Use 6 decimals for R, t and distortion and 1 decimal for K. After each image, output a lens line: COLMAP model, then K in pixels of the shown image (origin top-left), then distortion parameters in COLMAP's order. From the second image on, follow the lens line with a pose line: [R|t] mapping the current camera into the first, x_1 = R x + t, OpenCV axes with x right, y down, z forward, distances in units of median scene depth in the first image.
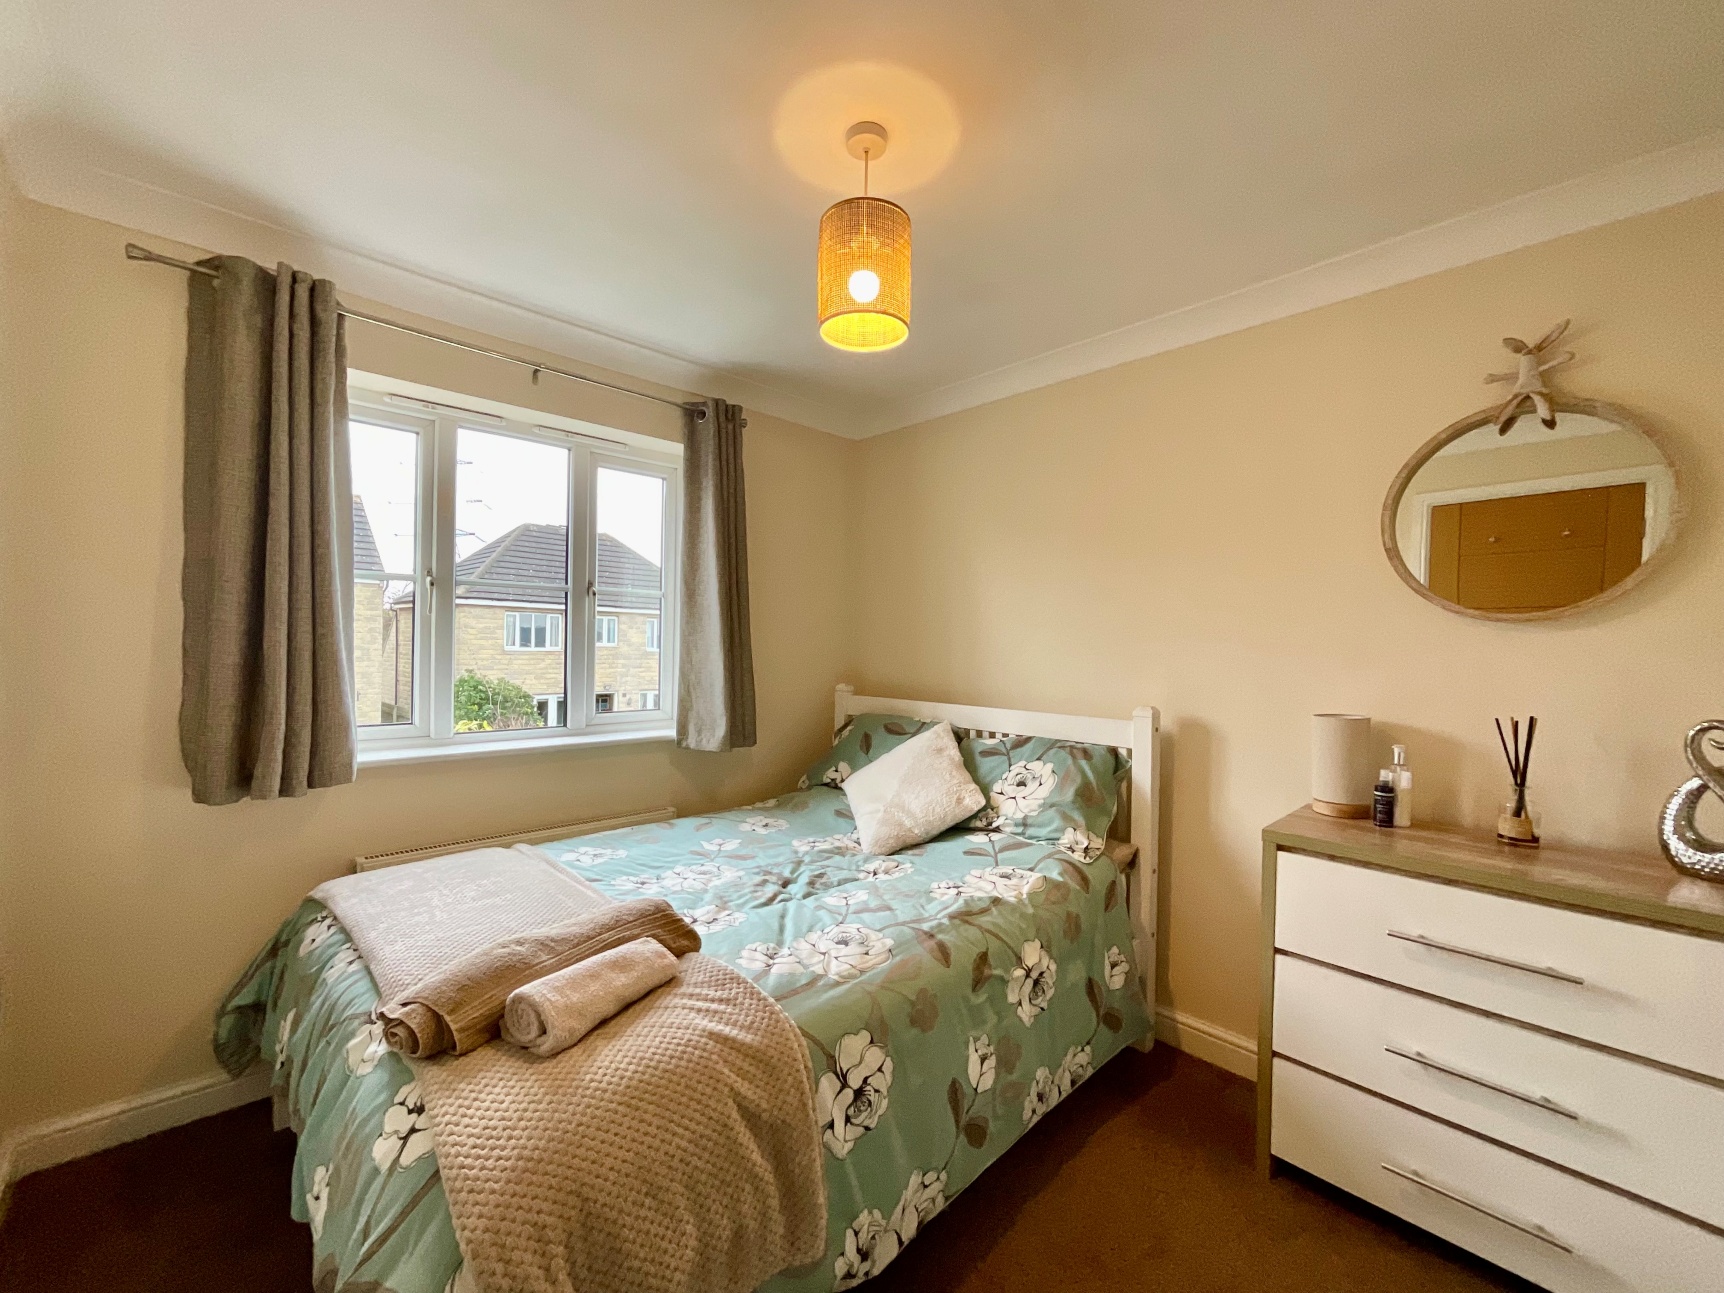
lens RADIAL K [[704.9, 0, 860.4], [0, 704.9, 648.7], [0, 0, 1]] dist [-0.012461, 0.016508]
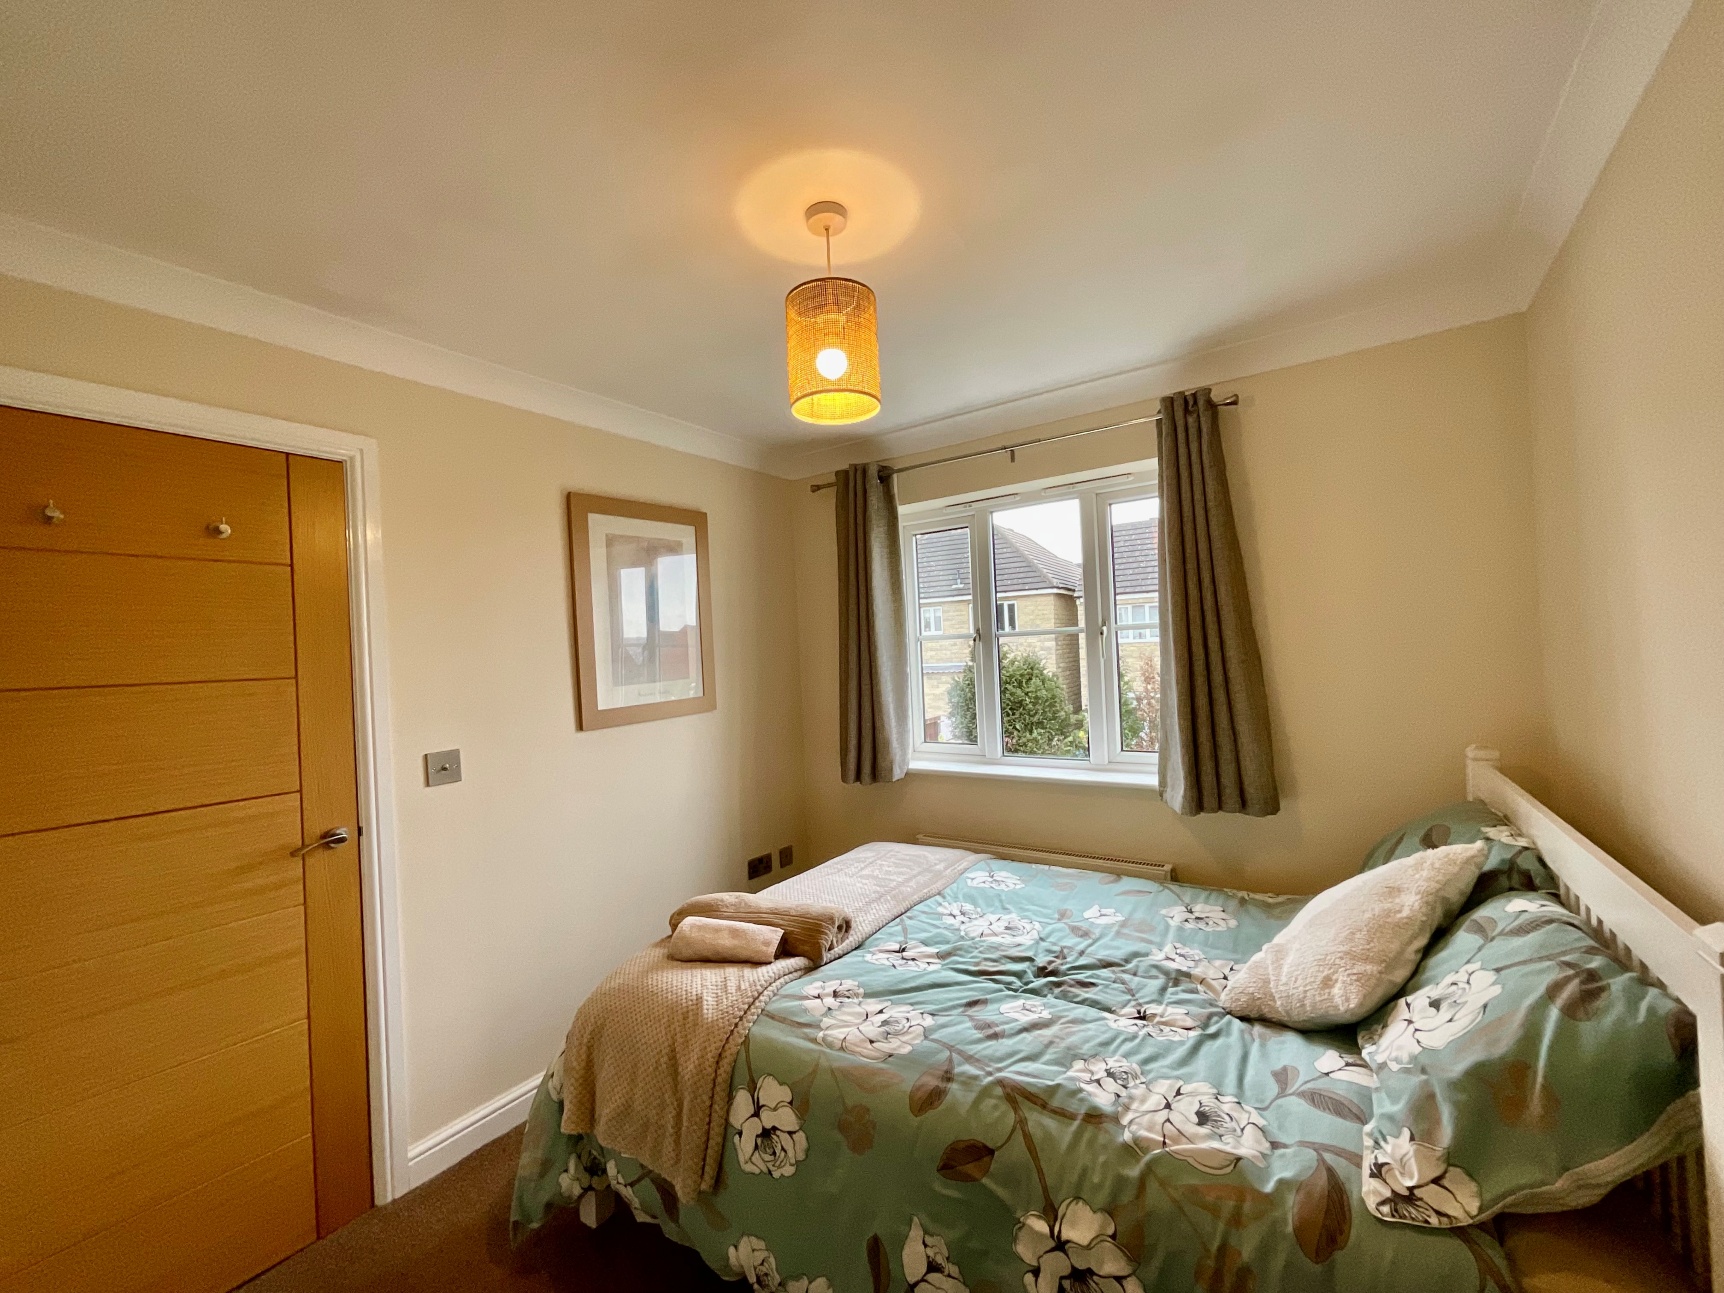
lens RADIAL K [[704.9, 0, 860.4], [0, 704.9, 648.7], [0, 0, 1]] dist [-0.012461, 0.016508]
pose [[0.199275, -0.028735, -0.979522, 0.767047], [0.040978, 0.998940, -0.020968, -0.068025], [0.979086, -0.035961, 0.200242, 0.643453]]
